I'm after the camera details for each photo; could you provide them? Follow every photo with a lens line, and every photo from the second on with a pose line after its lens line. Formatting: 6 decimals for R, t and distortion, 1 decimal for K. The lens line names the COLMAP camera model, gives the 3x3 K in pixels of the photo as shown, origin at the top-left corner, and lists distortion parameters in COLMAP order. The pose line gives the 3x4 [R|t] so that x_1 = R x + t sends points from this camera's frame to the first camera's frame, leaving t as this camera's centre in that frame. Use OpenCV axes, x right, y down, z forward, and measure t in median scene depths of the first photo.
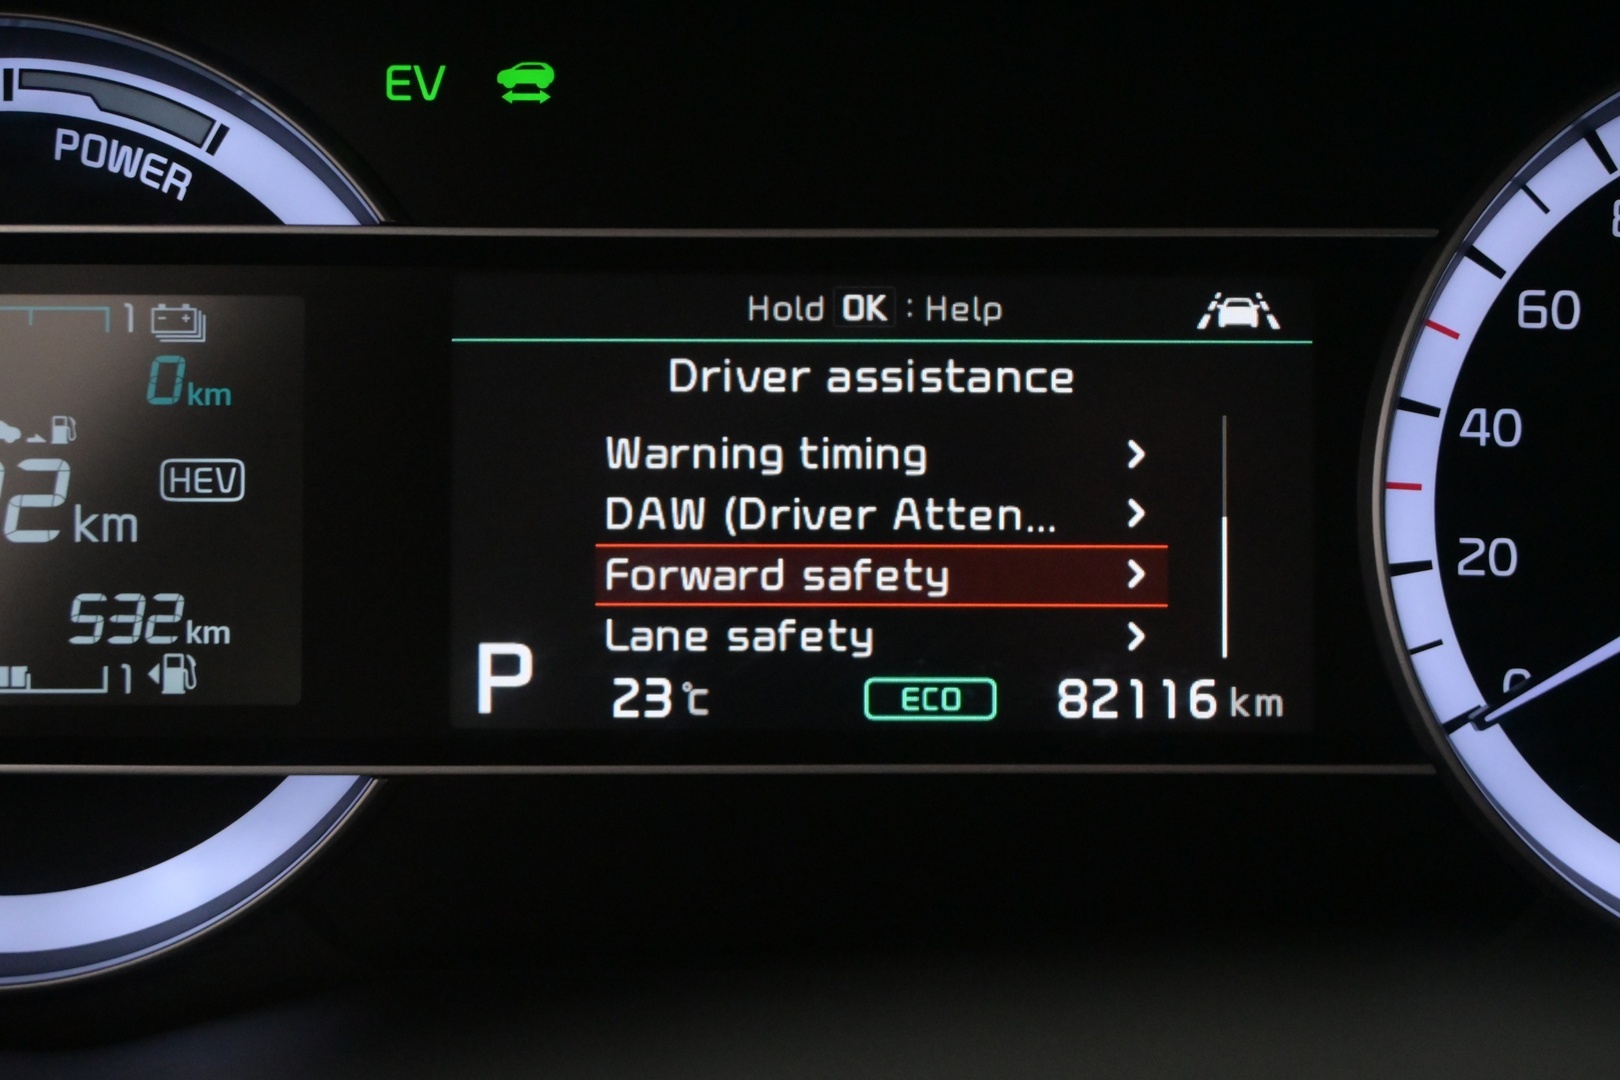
lens RADIAL K [[2997.2, 0, 806.5], [0, 2997.2, 537.5], [0, 0, 1]] dist [0.049211, 0.000000]
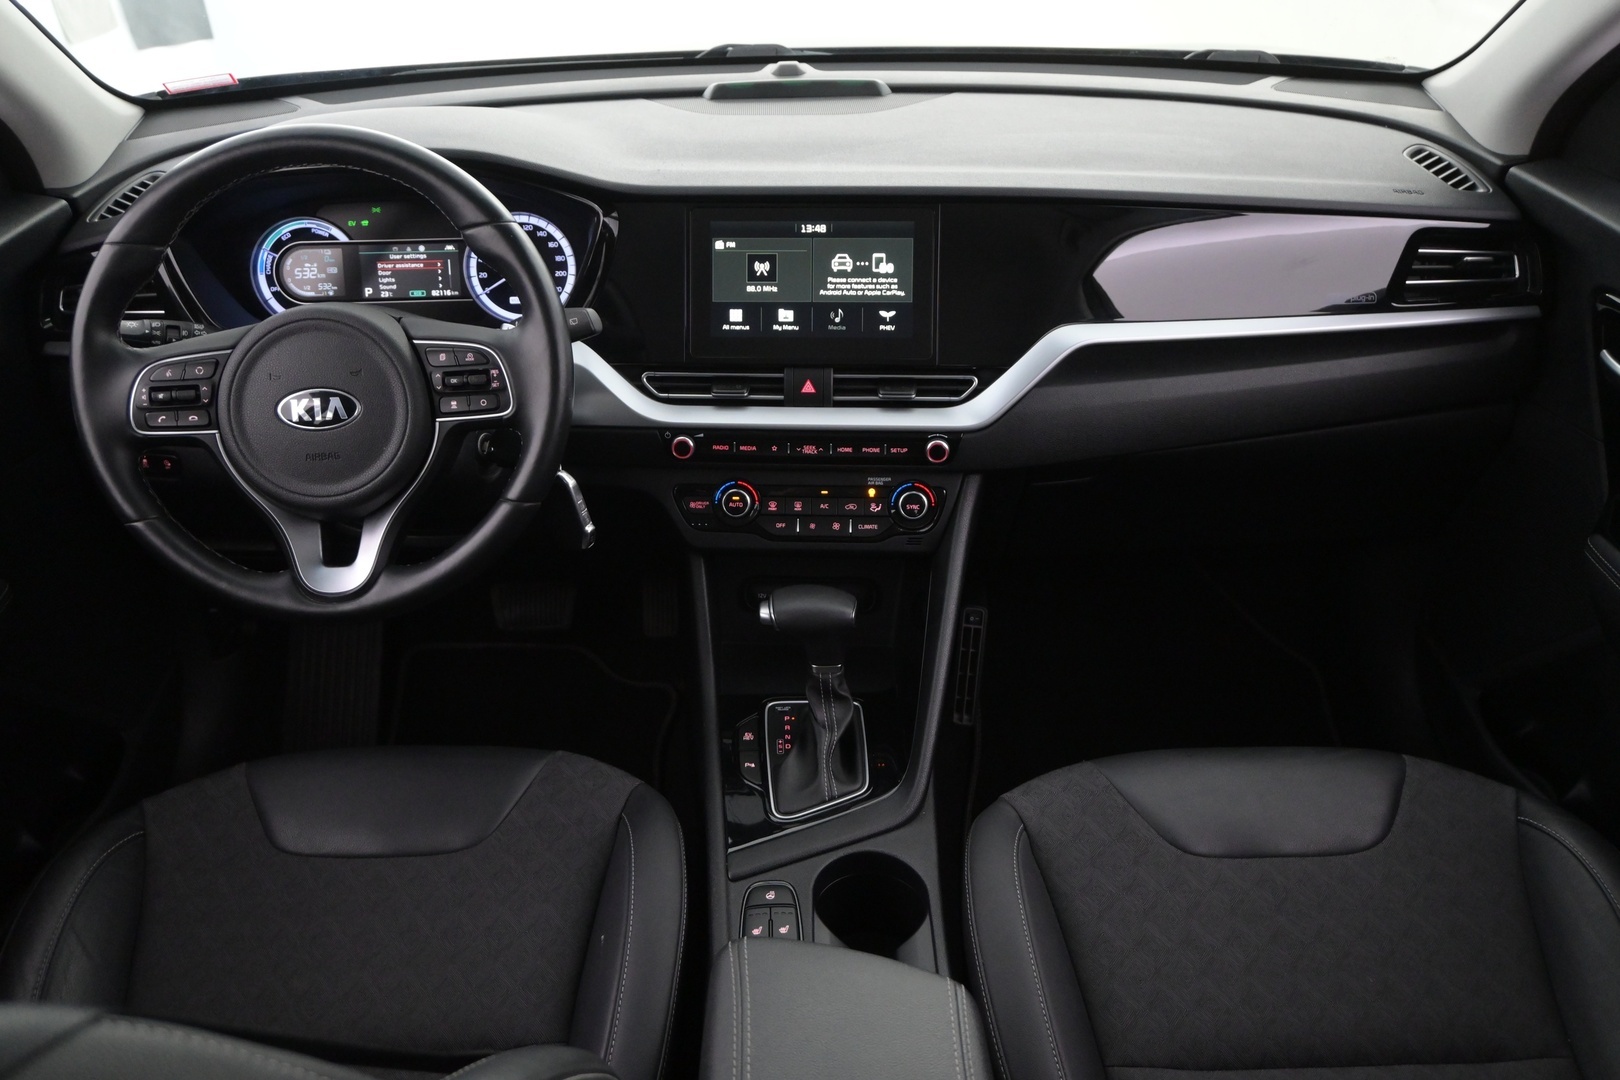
lens RADIAL K [[1349.4, 0, 814.2], [0, 1349.4, 526.2], [0, 0, 1]] dist [0.003748, 0.000338]
pose [[0.999602, -0.027904, -0.004211, 1.194020], [0.028217, 0.986413, 0.161842, 0.119290], [-0.000363, -0.161896, 0.986808, -2.991149]]
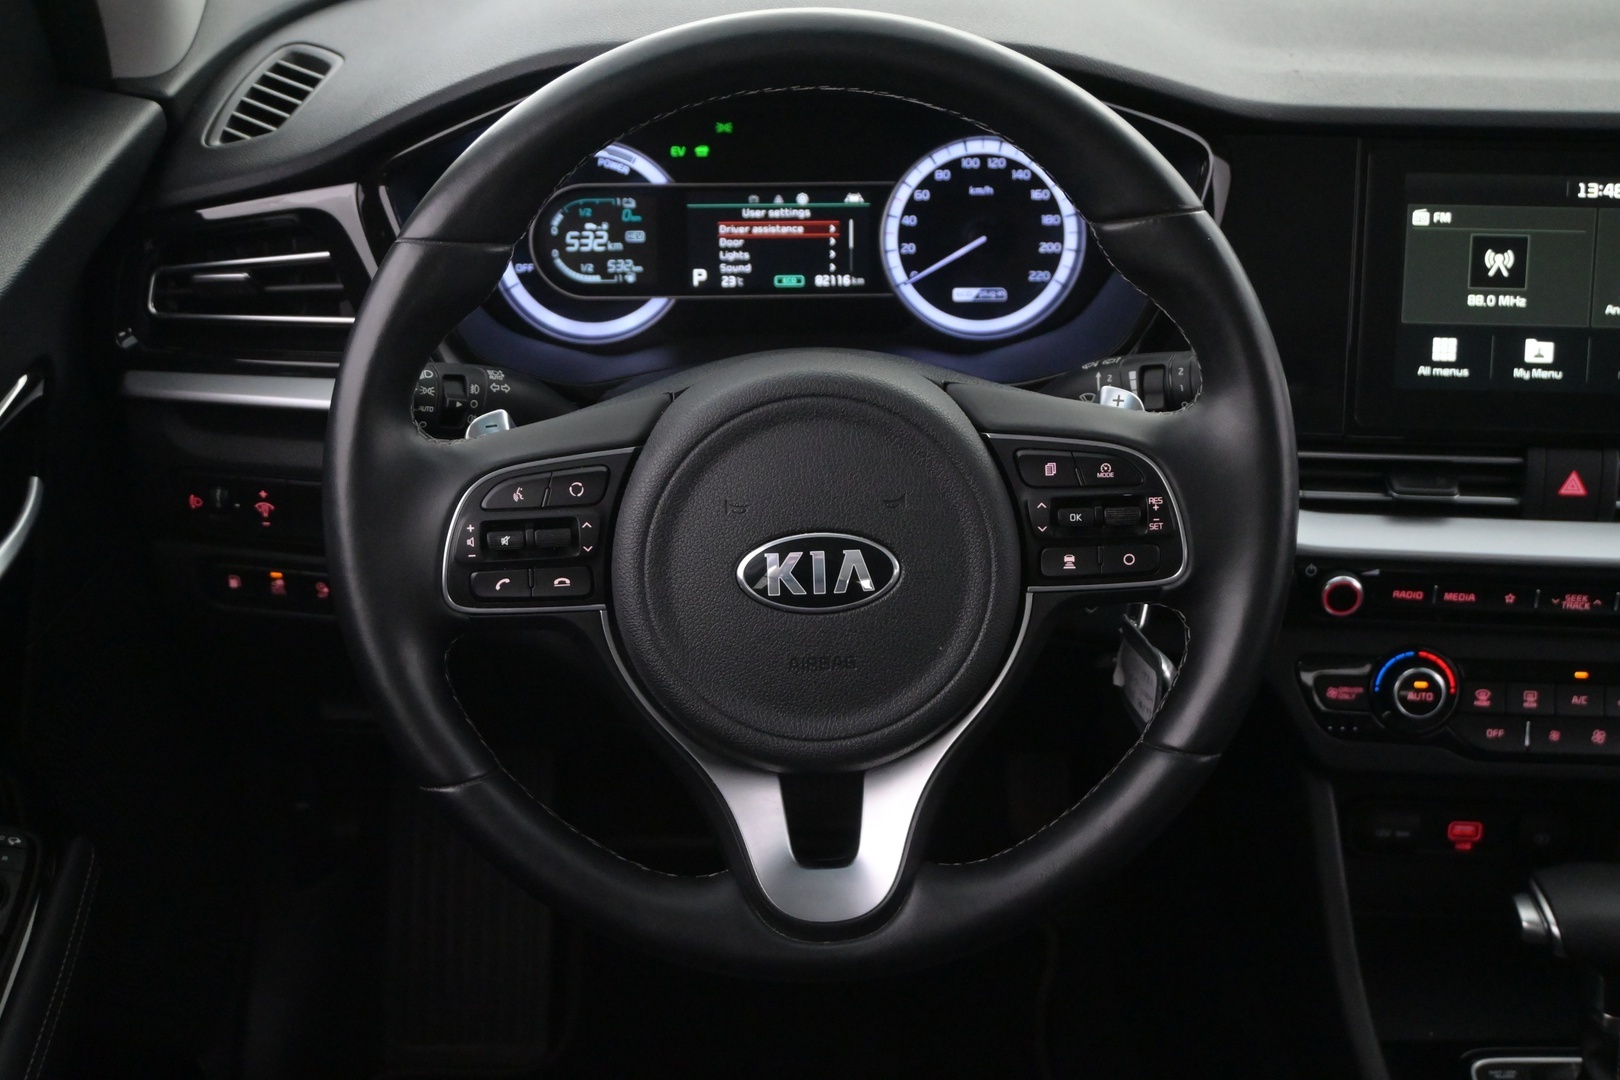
lens RADIAL K [[2011.3, 0, 813.2], [0, 2011.3, 540.8], [0, 0, 1]] dist [0.001822, 0.000000]
pose [[0.999893, -0.013161, 0.006453, 0.052980], [0.011631, 0.980290, 0.197224, -0.170273], [-0.008921, -0.197128, 0.980337, -2.203084]]
